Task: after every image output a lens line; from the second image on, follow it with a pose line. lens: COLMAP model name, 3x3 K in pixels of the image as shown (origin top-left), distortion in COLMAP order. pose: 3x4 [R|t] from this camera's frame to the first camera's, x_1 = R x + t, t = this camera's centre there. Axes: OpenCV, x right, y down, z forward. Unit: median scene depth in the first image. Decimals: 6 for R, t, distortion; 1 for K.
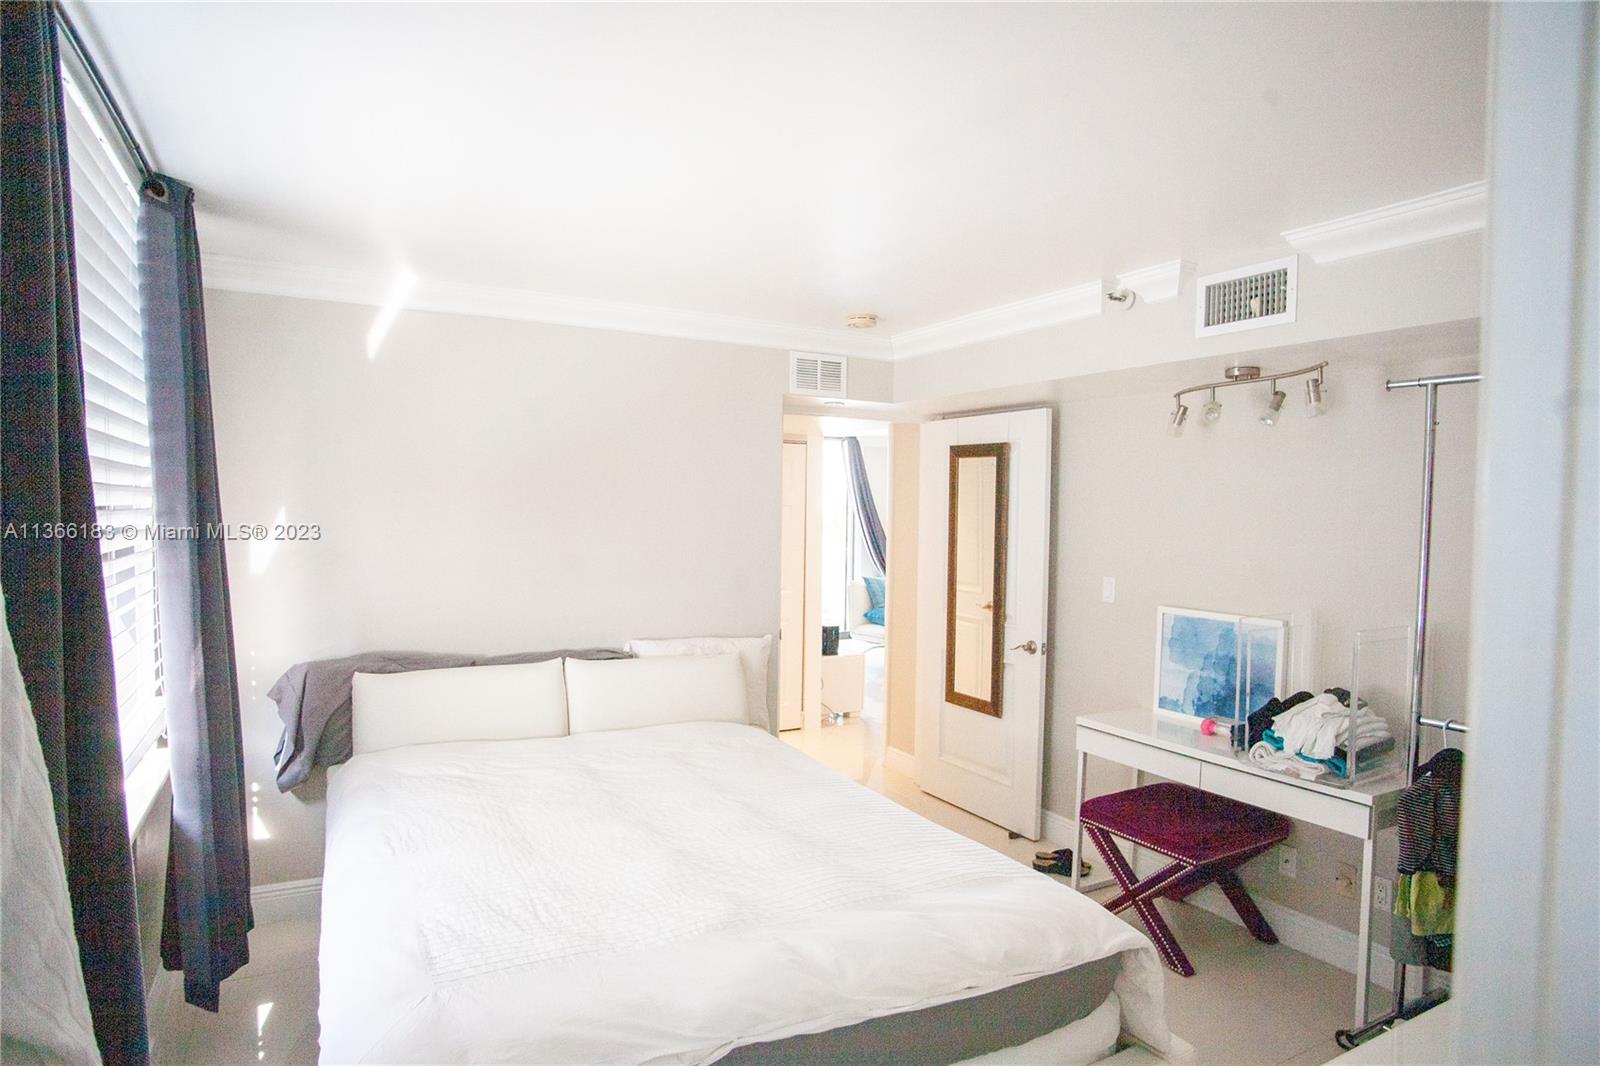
lens RADIAL K [[872.2, 0, 800.0], [0, 872.2, 533.0], [0, 0, 1]] dist [-0.096601, 0.048193]
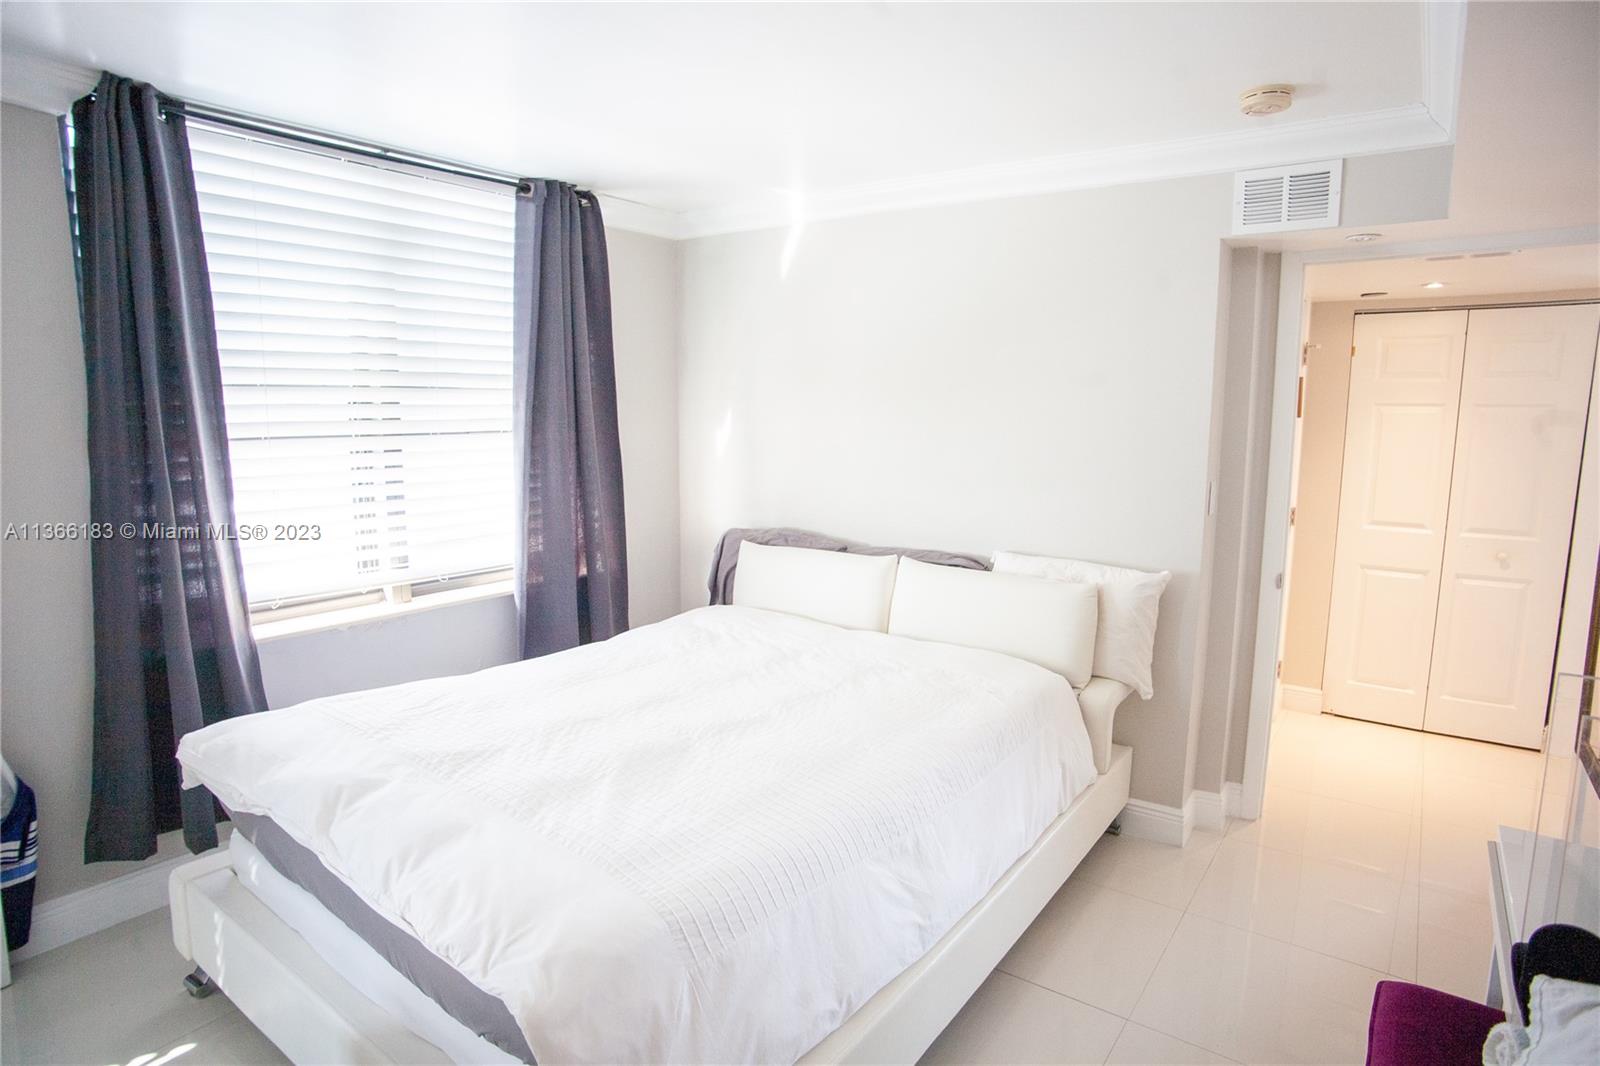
lens RADIAL K [[872.2, 0, 800.0], [0, 872.2, 533.0], [0, 0, 1]] dist [-0.096601, 0.048193]
pose [[0.460864, 0.115215, -0.879960, 0.543729], [-0.020922, 0.992672, 0.119015, 0.003298], [0.887224, -0.036439, 0.459897, 0.448381]]
